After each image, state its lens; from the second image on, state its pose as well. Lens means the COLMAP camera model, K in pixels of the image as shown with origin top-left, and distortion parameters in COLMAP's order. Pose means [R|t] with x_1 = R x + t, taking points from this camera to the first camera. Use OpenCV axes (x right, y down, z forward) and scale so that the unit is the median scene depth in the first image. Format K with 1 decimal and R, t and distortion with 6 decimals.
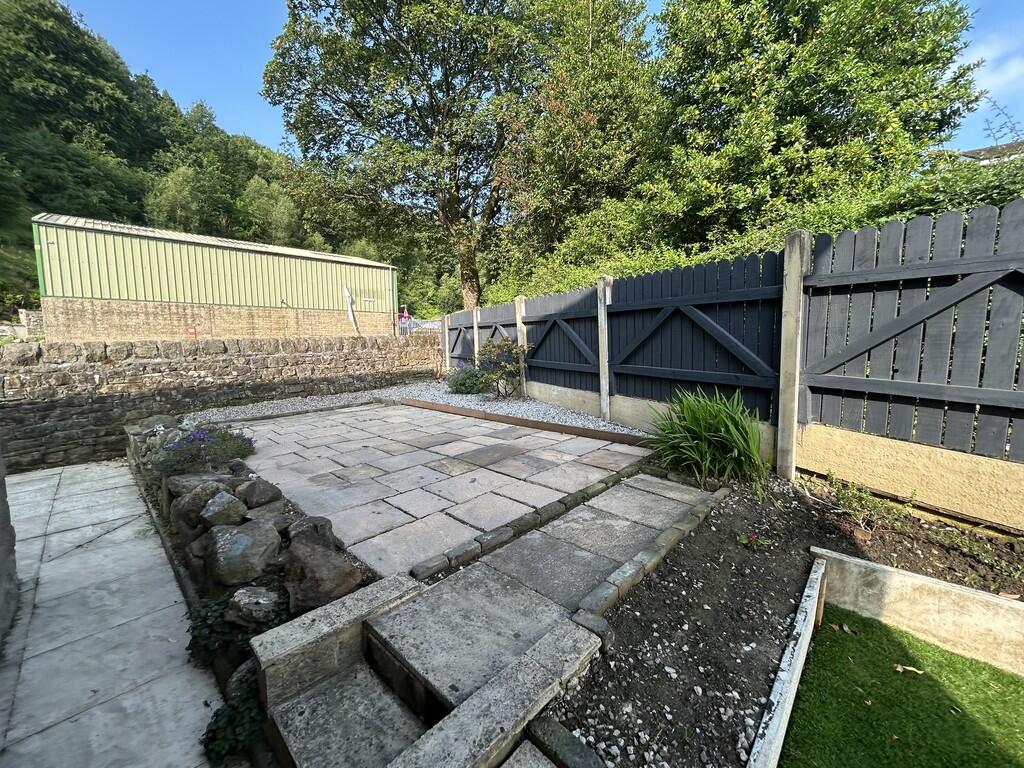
lens RADIAL K [[410.6, 0, 512.0], [0, 410.6, 384.0], [0, 0, 1]] dist [-0.002228, 0.000128]
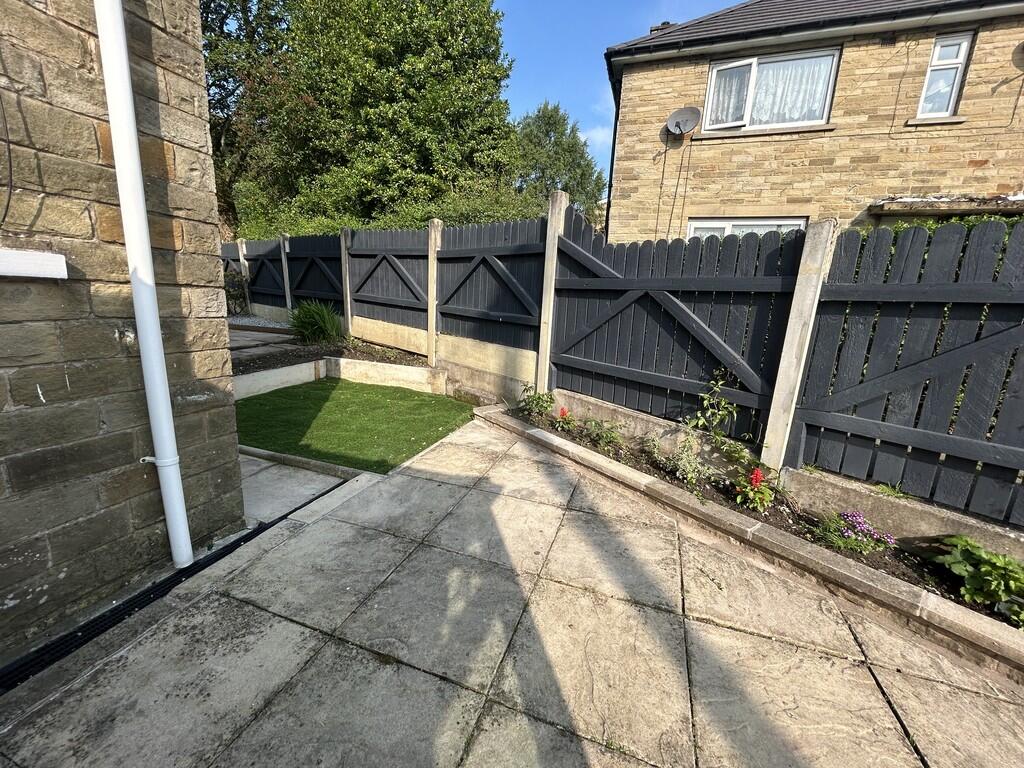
lens RADIAL K [[410.6, 0, 512.0], [0, 410.6, 384.0], [0, 0, 1]] dist [-0.002228, 0.000128]
pose [[0.906462, -0.028405, 0.421331, 0.071389], [-0.023543, 0.992784, 0.117583, 0.023843], [-0.421630, -0.116504, 0.899252, -0.188105]]
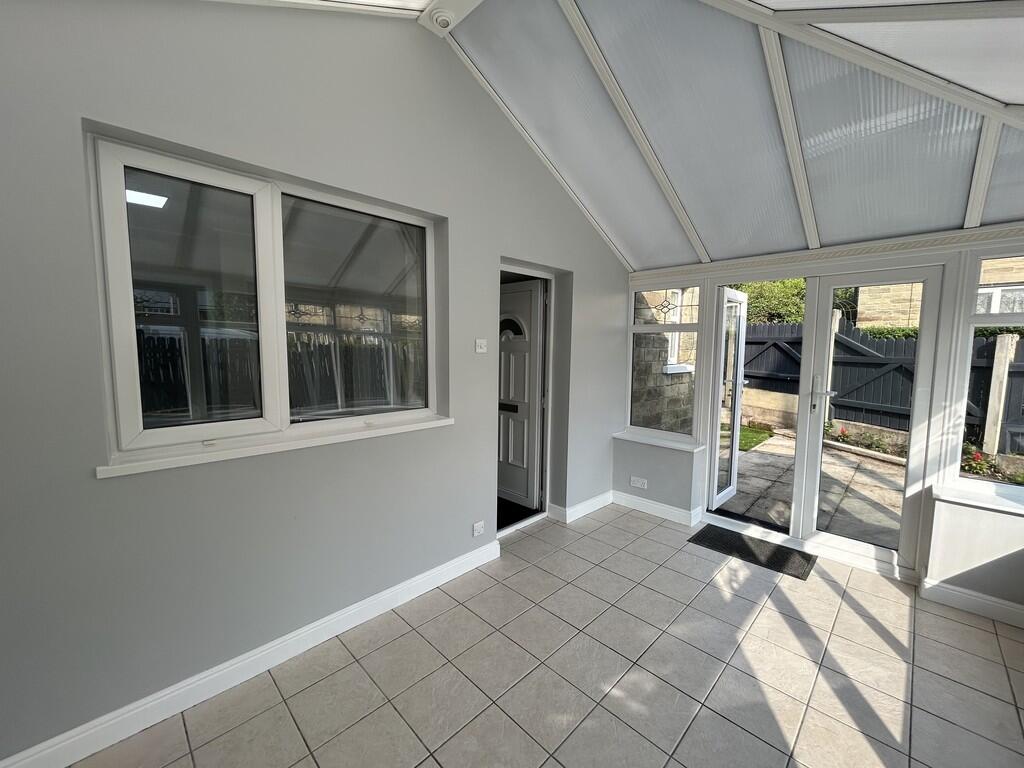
lens RADIAL K [[408.1, 0, 512.0], [0, 408.1, 384.0], [0, 0, 1]] dist [-0.000783, 0.000166]
pose [[0.999456, 0.025766, -0.020568, -0.066505], [-0.025824, 0.999663, -0.002545, 0.027388], [0.020495, 0.003075, 0.999785, -0.339757]]
